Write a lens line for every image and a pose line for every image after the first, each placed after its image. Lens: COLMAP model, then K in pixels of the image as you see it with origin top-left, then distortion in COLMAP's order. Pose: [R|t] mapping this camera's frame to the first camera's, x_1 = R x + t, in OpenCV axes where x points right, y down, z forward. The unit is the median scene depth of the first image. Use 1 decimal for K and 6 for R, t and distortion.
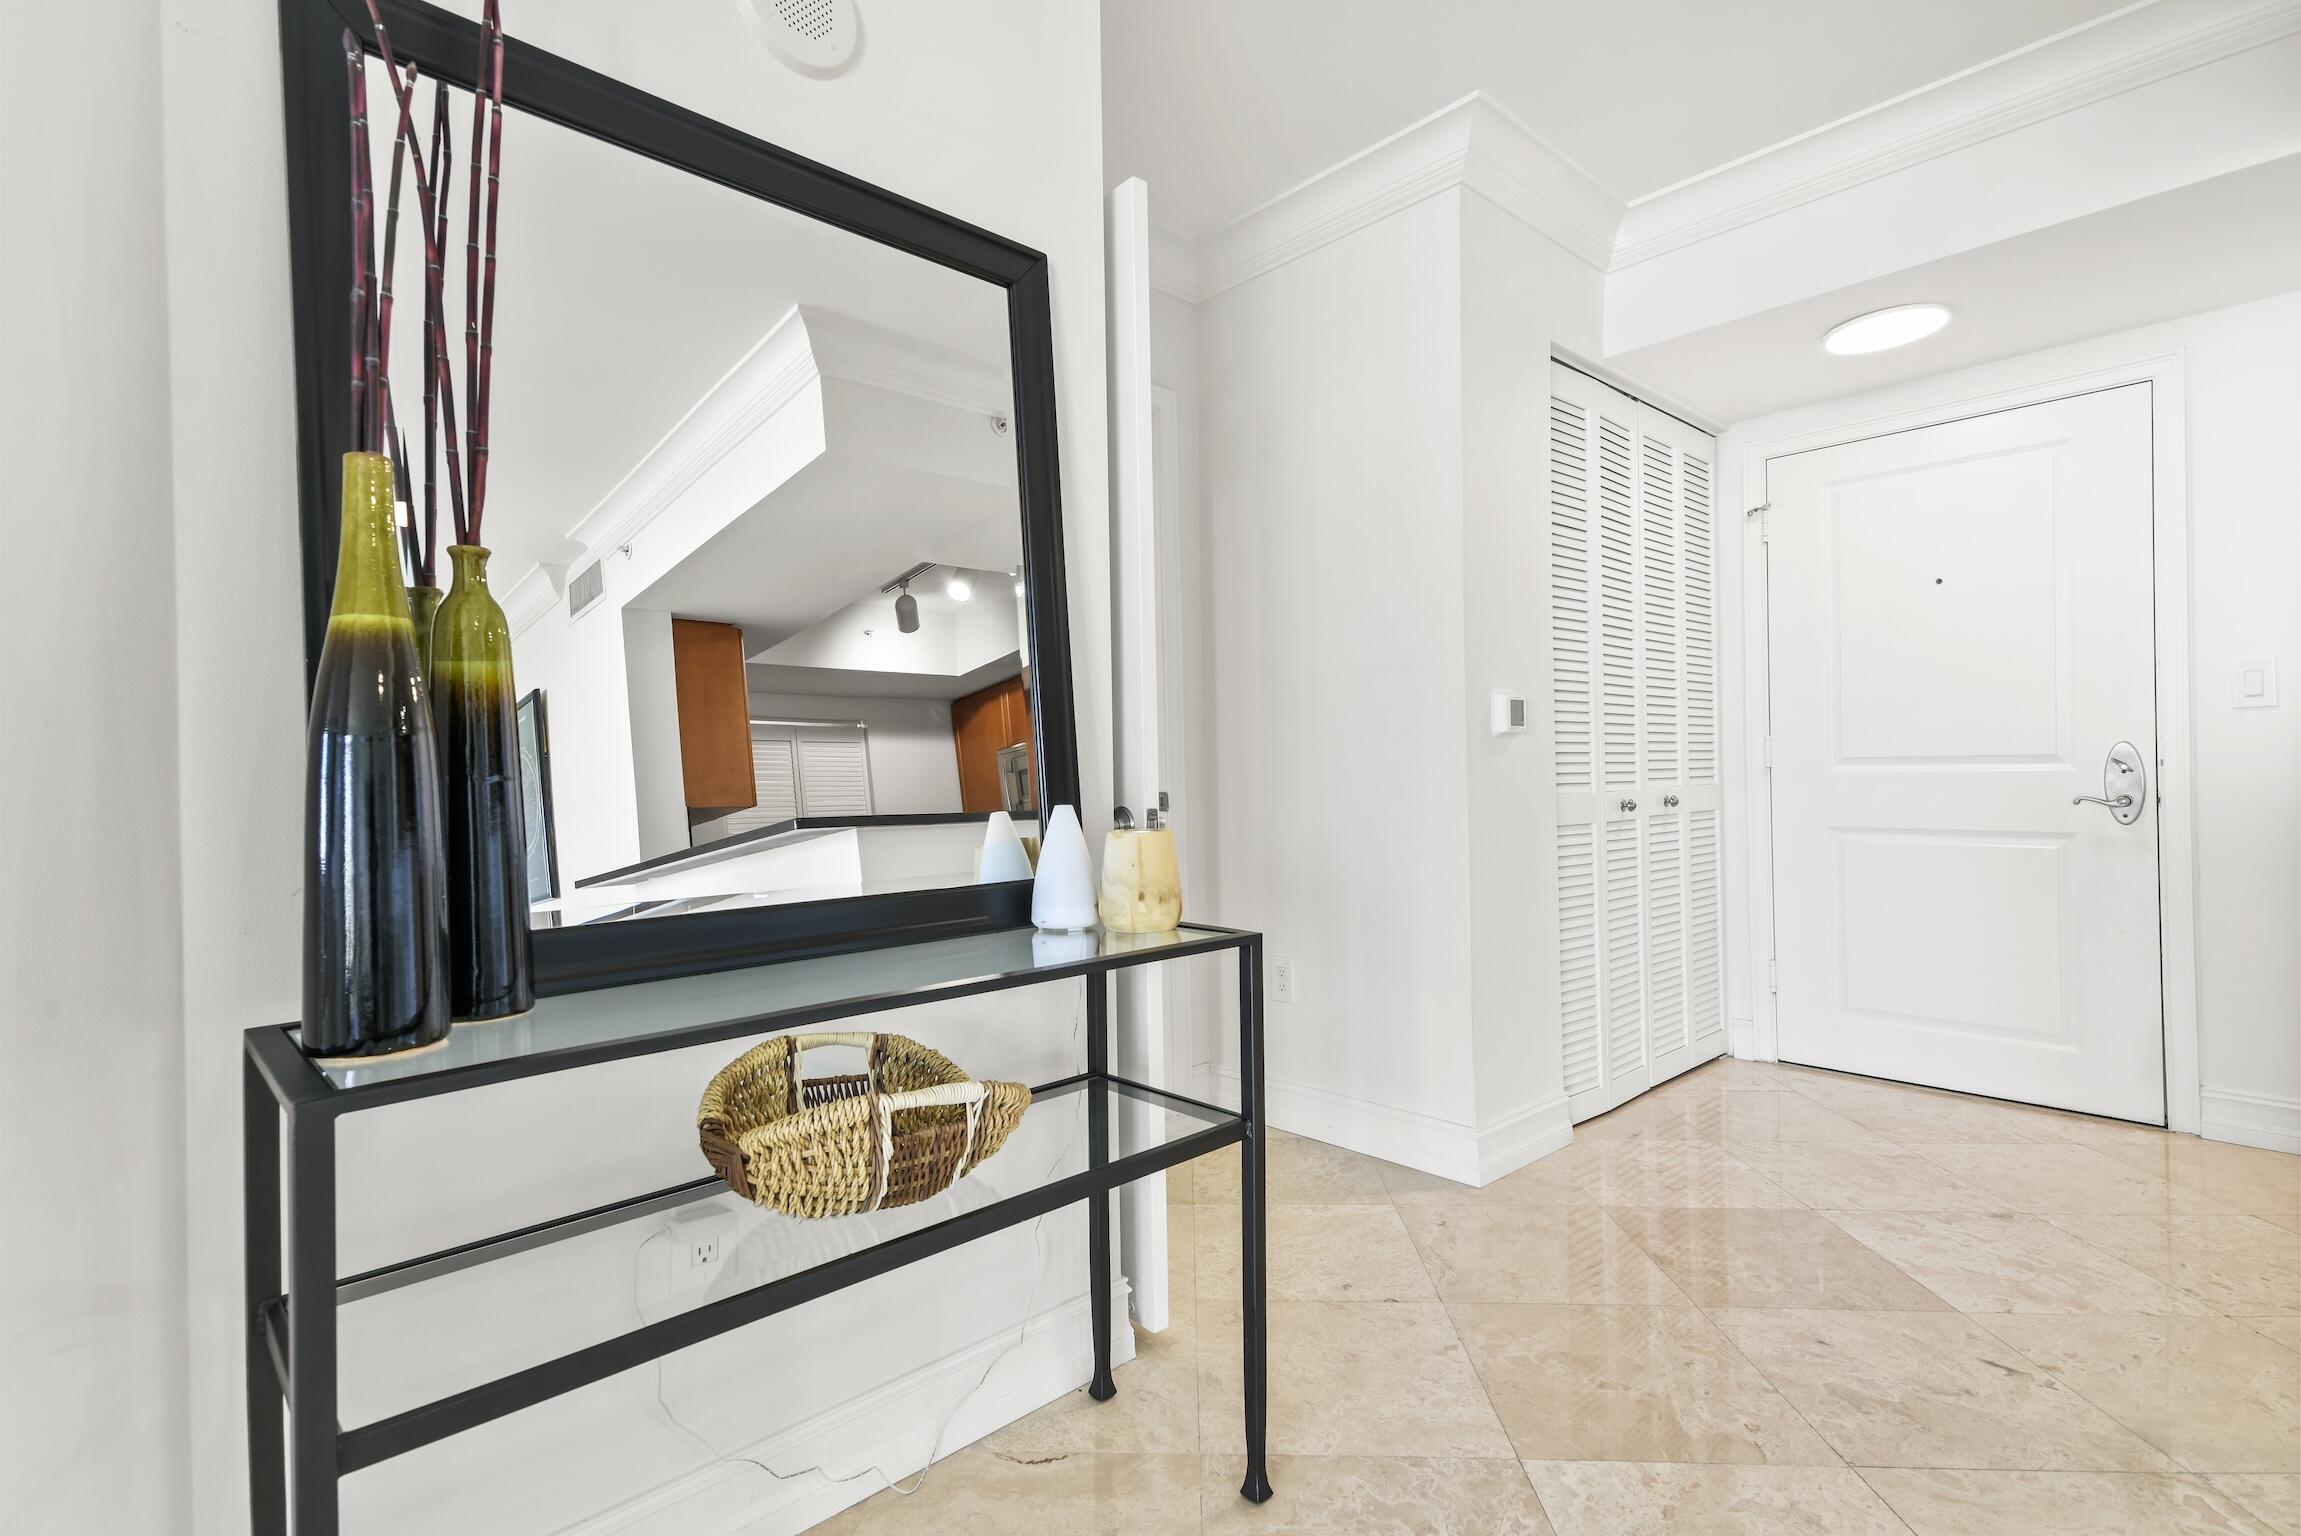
lens RADIAL K [[1099.8, 0, 1129.6], [0, 1099.8, 767.9], [0, 0, 1]] dist [0.003103, -0.001354]
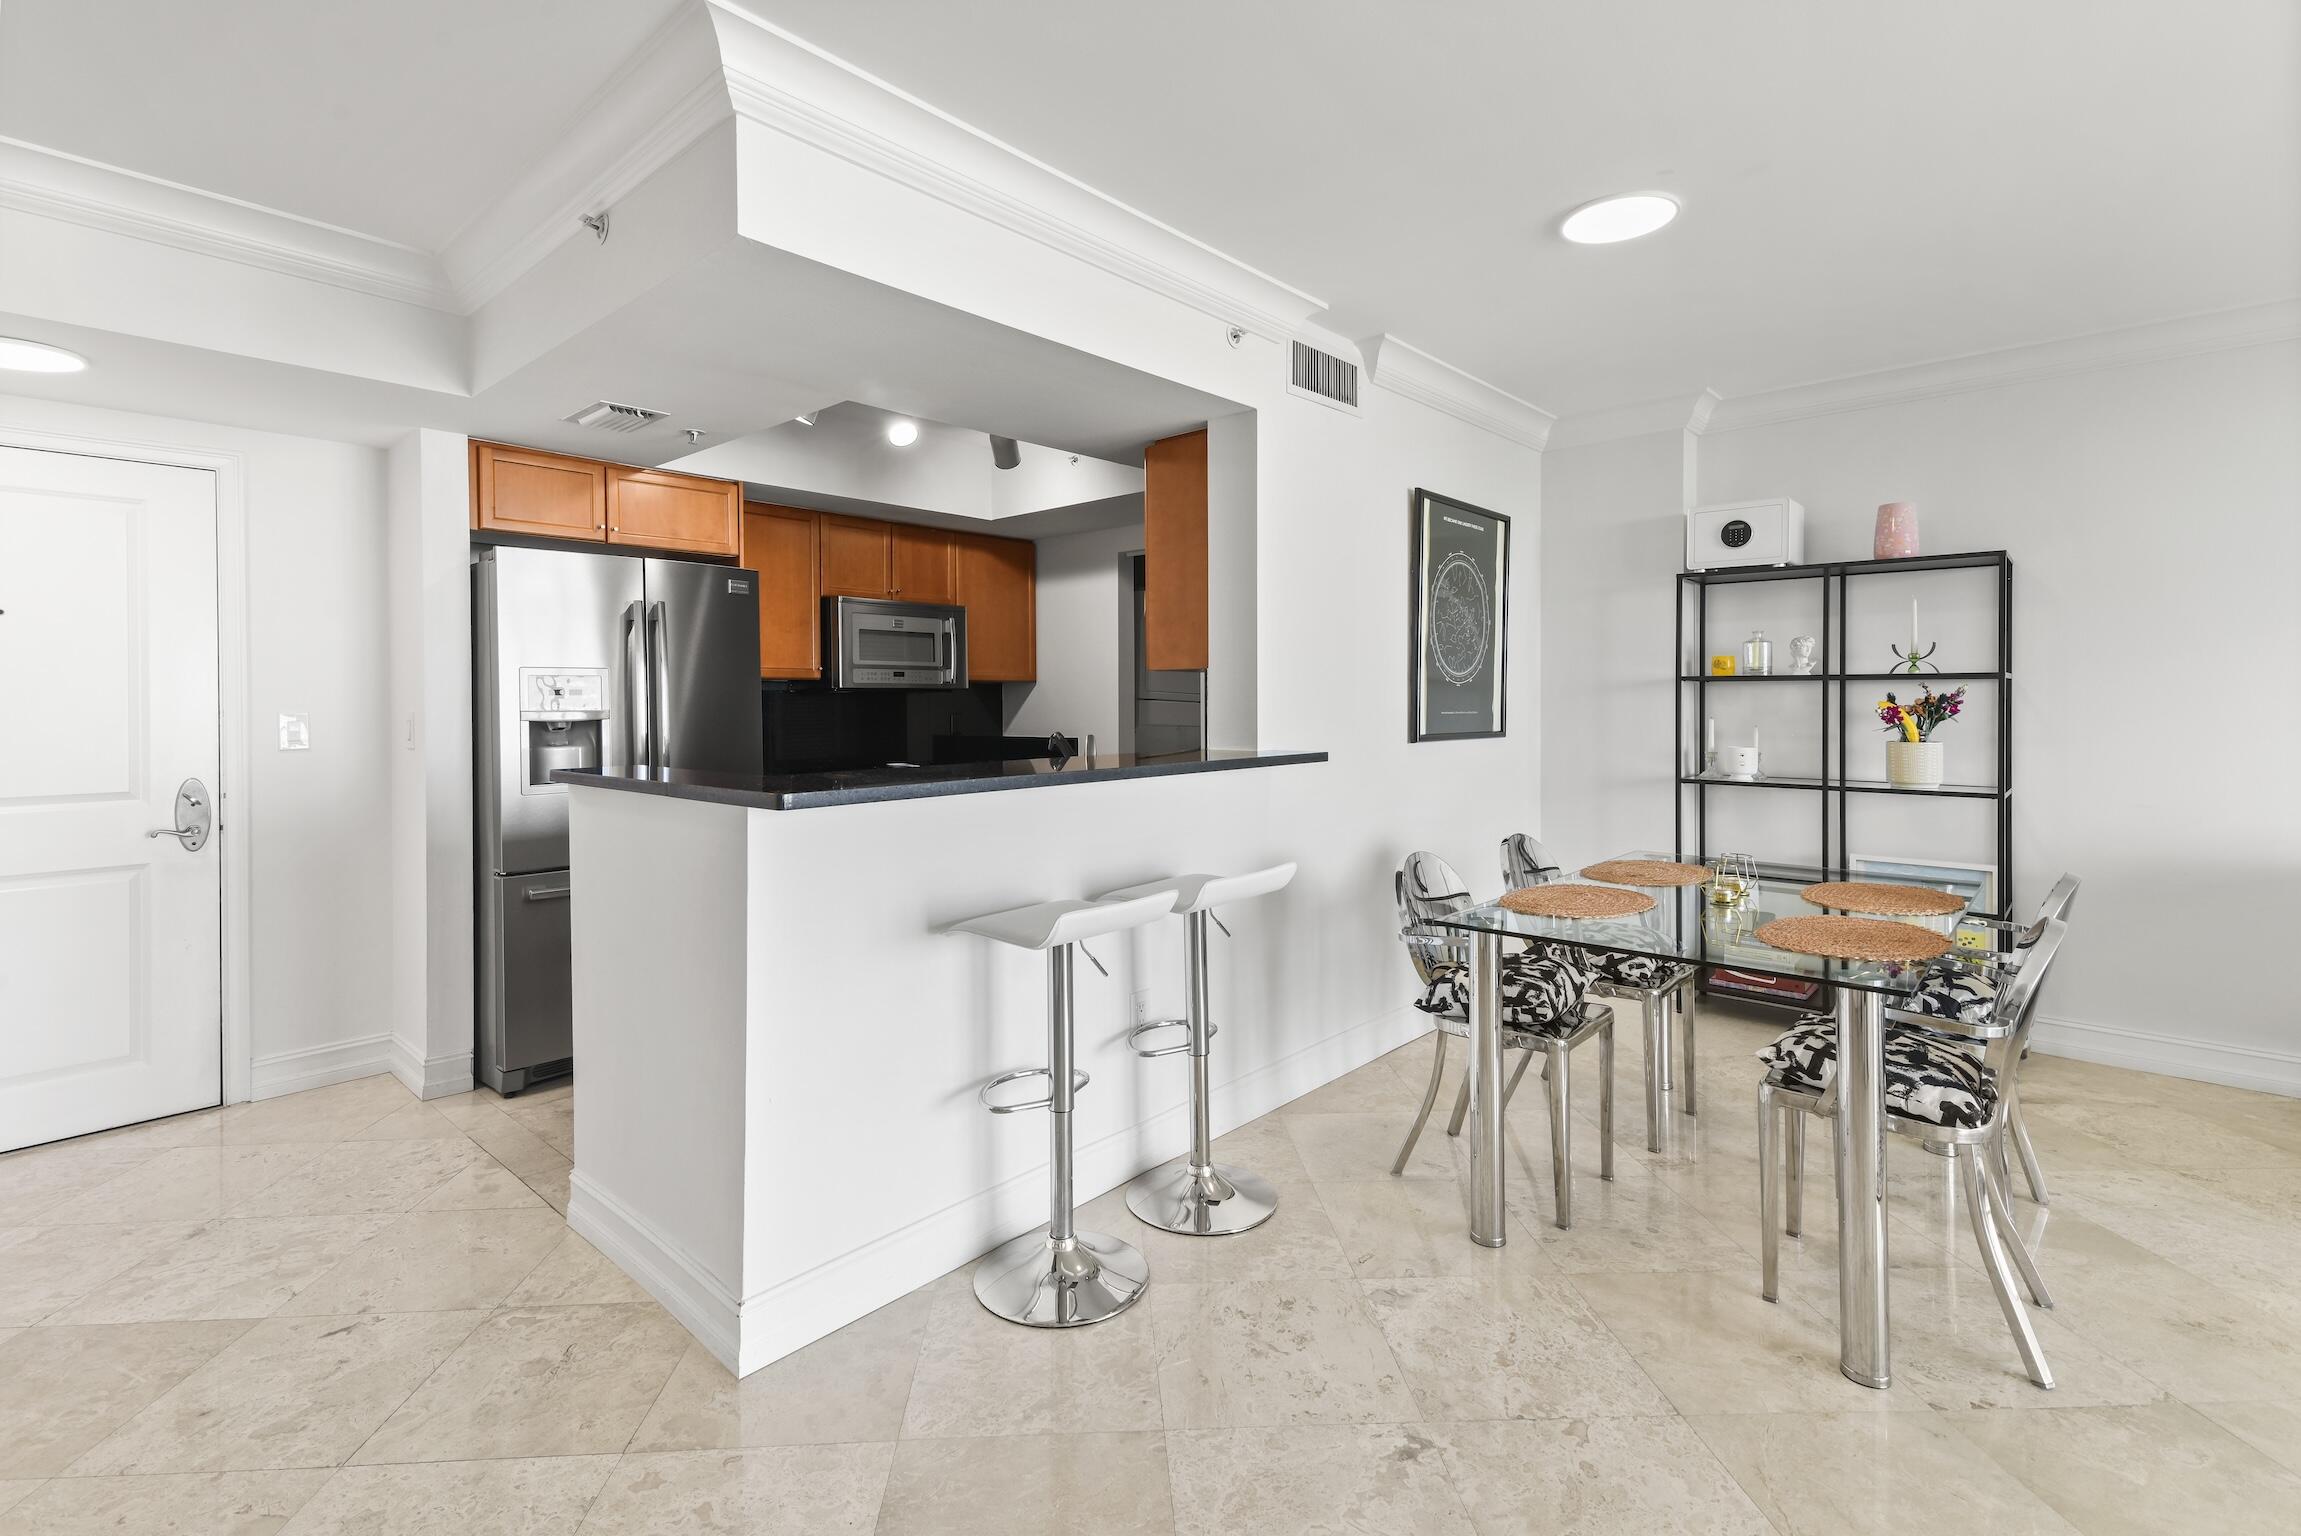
lens RADIAL K [[1058.8, 0, 1122.1], [0, 1058.8, 717.4], [0, 0, 1]] dist [0.039645, -0.009723]
pose [[-0.078288, 0.000456, 0.996931, -0.431938], [0.004655, 0.999989, -0.000092, -0.122996], [-0.996920, 0.004633, -0.078289, 0.191388]]
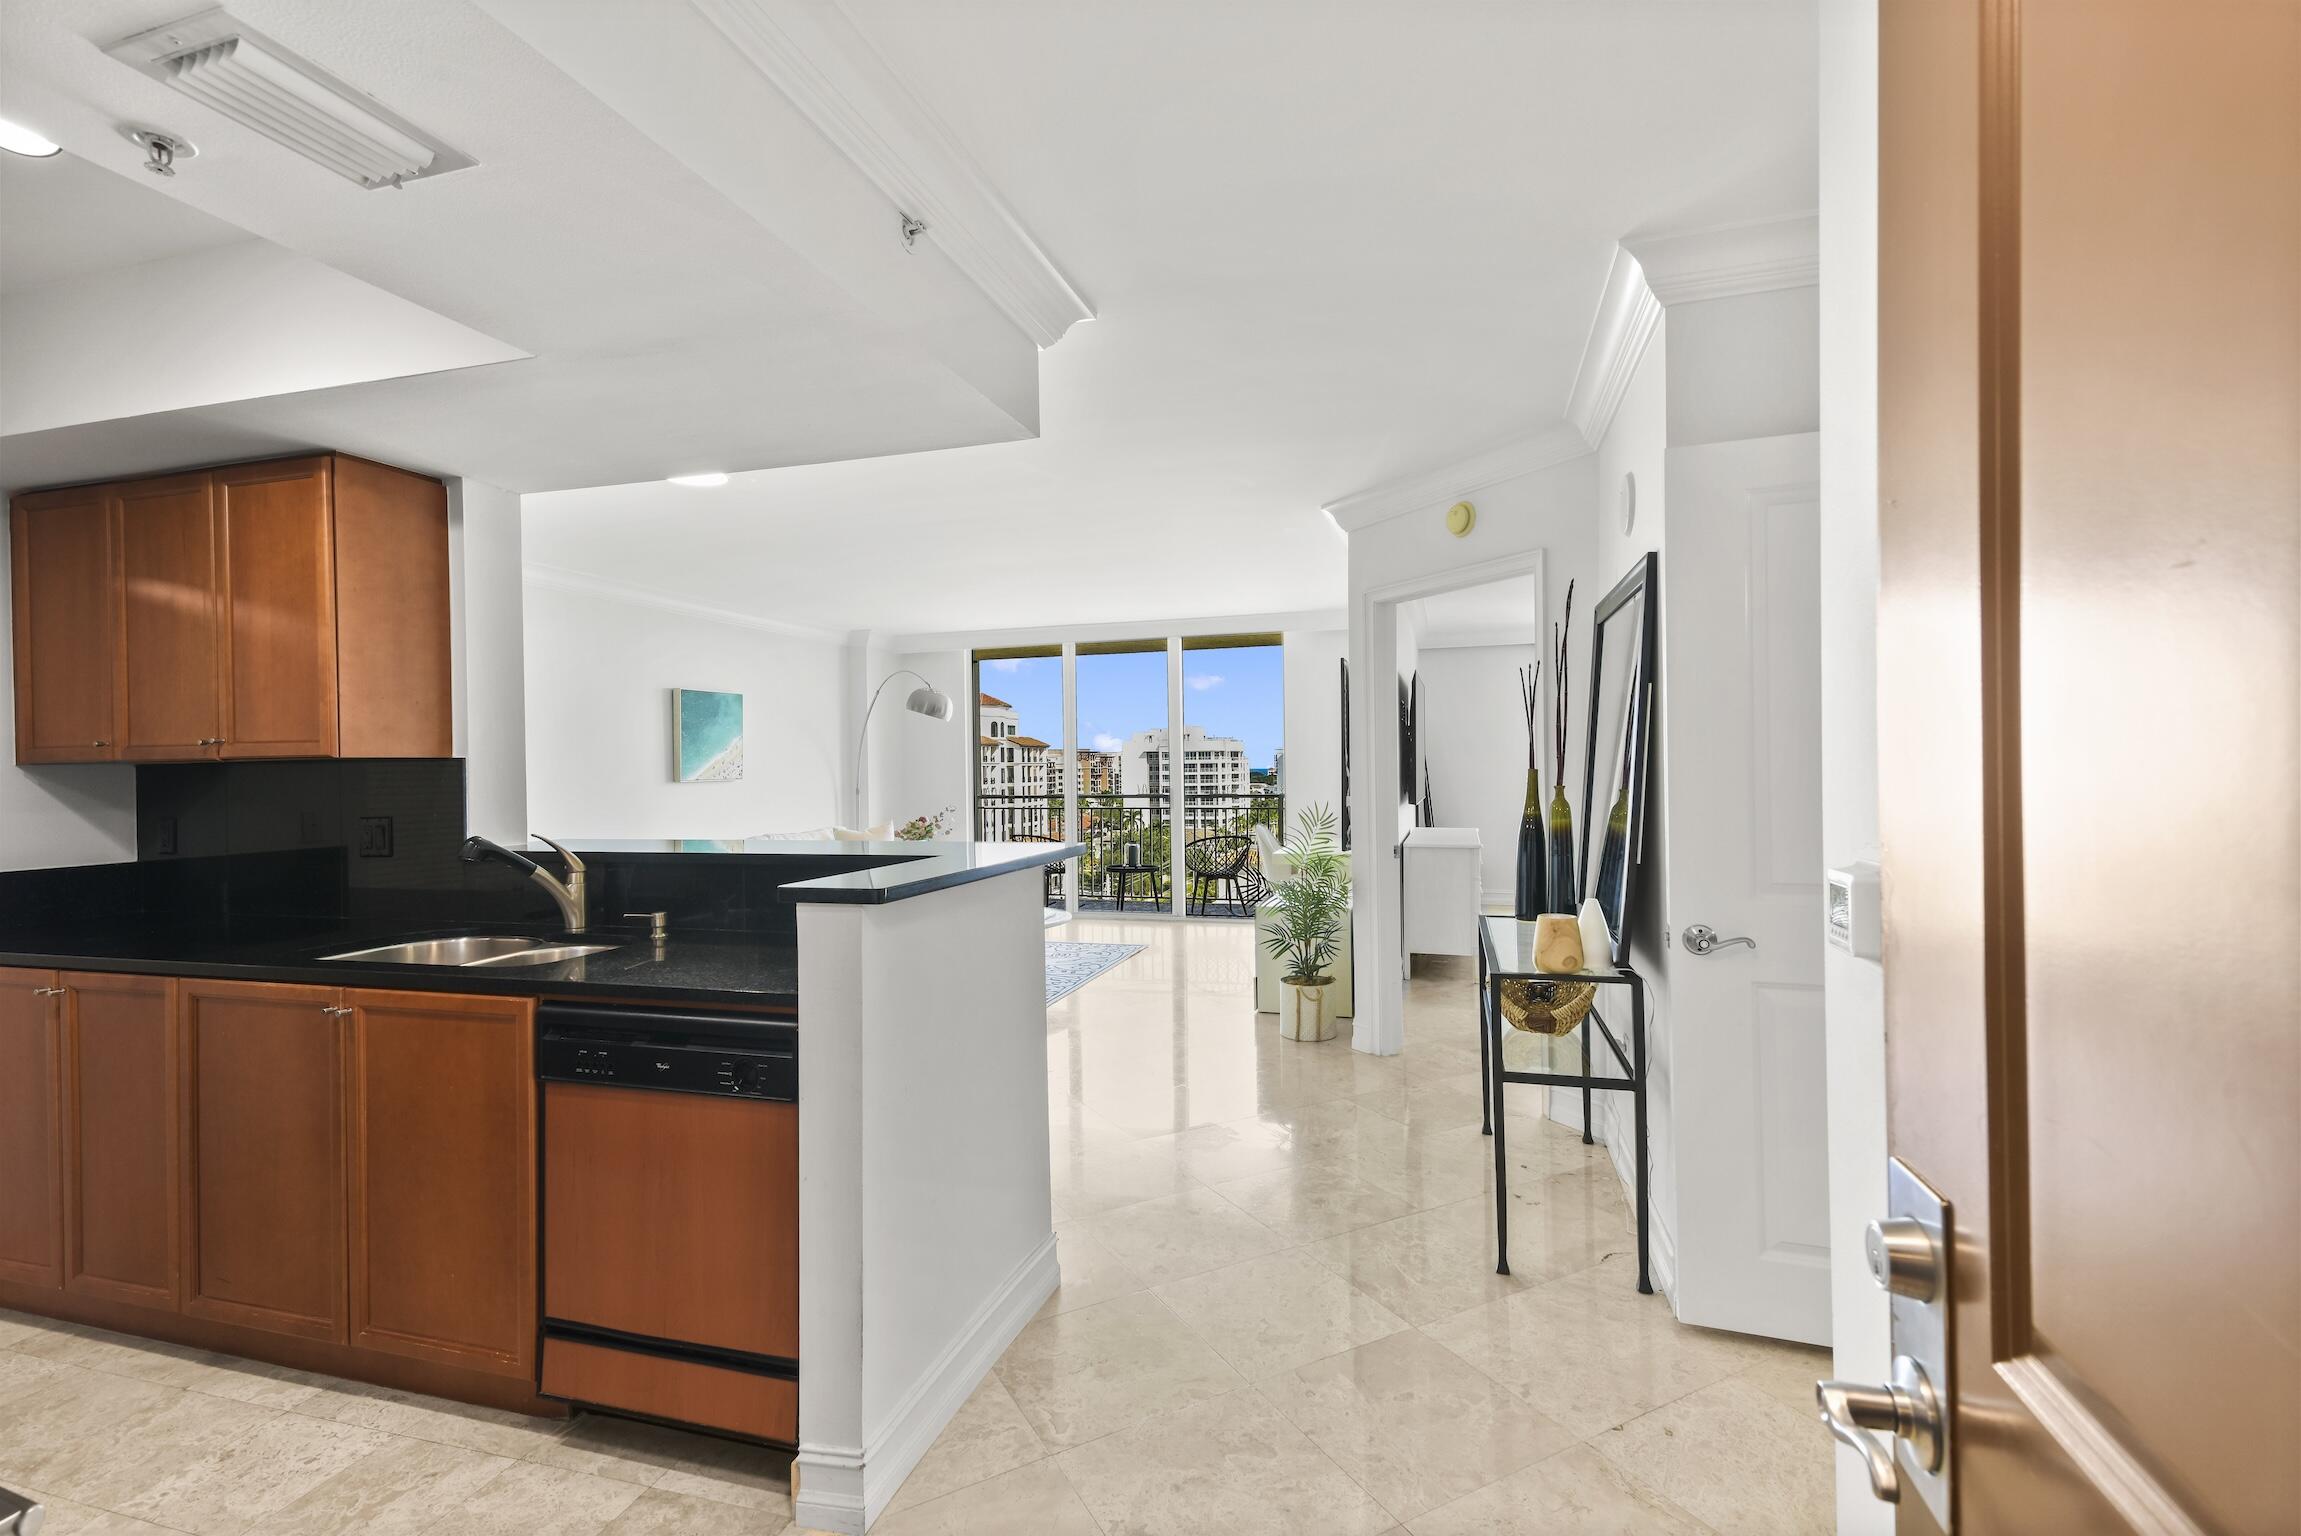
lens RADIAL K [[1058.8, 0, 1140.4], [0, 1058.8, 764.9], [0, 0, 1]] dist [0.039645, -0.009723]
pose [[-0.857998, 0.026139, -0.512988, 1.142600], [0.027001, 0.999619, 0.005775, -0.172716], [0.512943, -0.008896, -0.858376, 1.651766]]
